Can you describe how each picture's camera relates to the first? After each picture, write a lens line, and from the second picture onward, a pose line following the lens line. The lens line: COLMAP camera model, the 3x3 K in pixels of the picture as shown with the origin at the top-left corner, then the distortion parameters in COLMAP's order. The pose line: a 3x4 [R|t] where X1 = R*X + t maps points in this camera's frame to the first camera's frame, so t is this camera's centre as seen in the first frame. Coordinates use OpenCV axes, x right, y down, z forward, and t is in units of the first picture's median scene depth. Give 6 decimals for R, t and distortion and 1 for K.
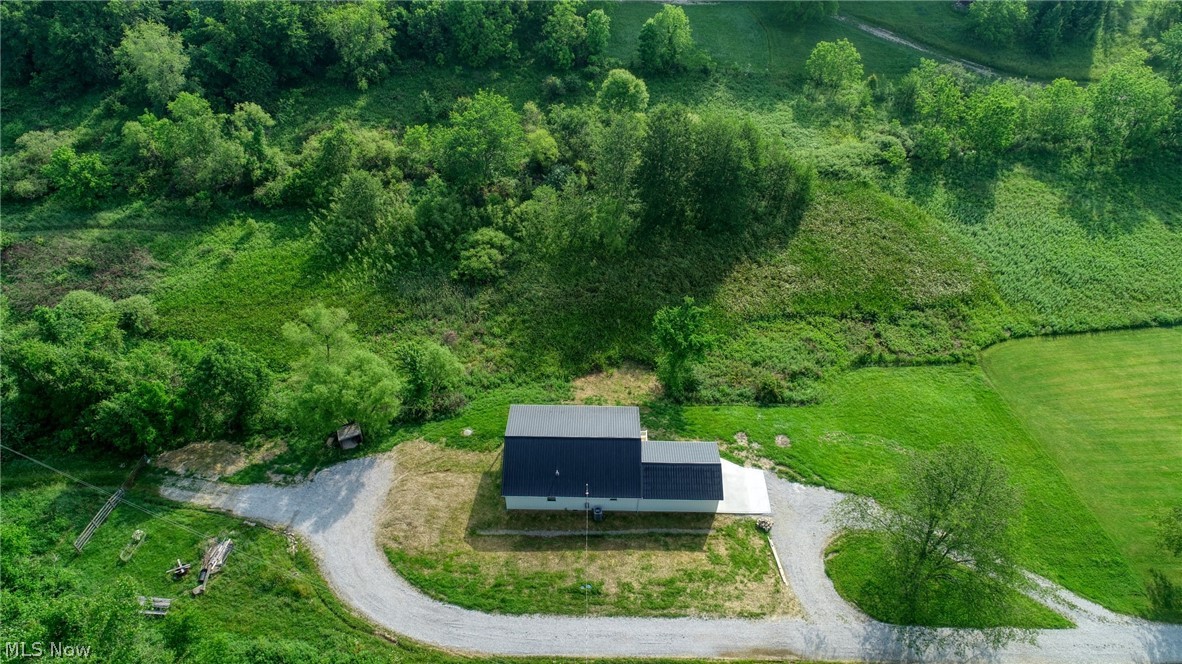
lens RADIAL K [[791.1, 0, 591.0], [0, 791.1, 332.5], [0, 0, 1]] dist [-0.000750, 0.000302]
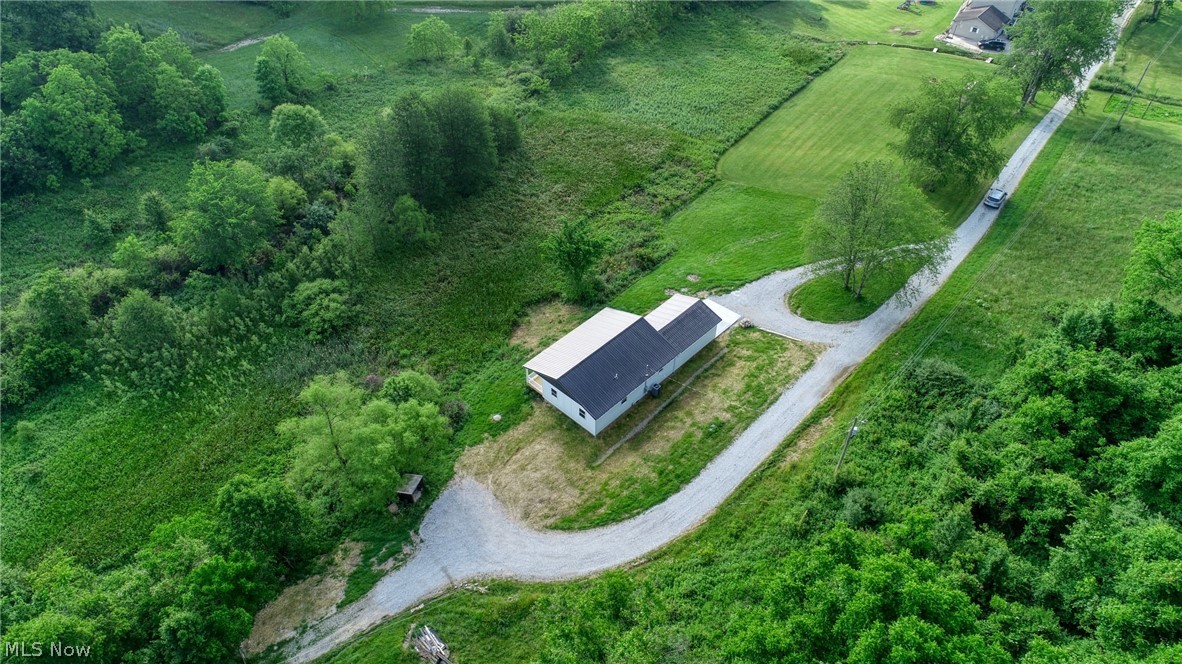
lens RADIAL K [[791.1, 0, 590.9], [0, 791.1, 332.5], [0, 0, 1]] dist [-0.000750, 0.000302]
pose [[0.679820, -0.503929, 0.532822, -0.516979], [0.530033, 0.839735, 0.117938, -0.017305], [-0.506862, 0.202237, 0.837968, 0.076744]]
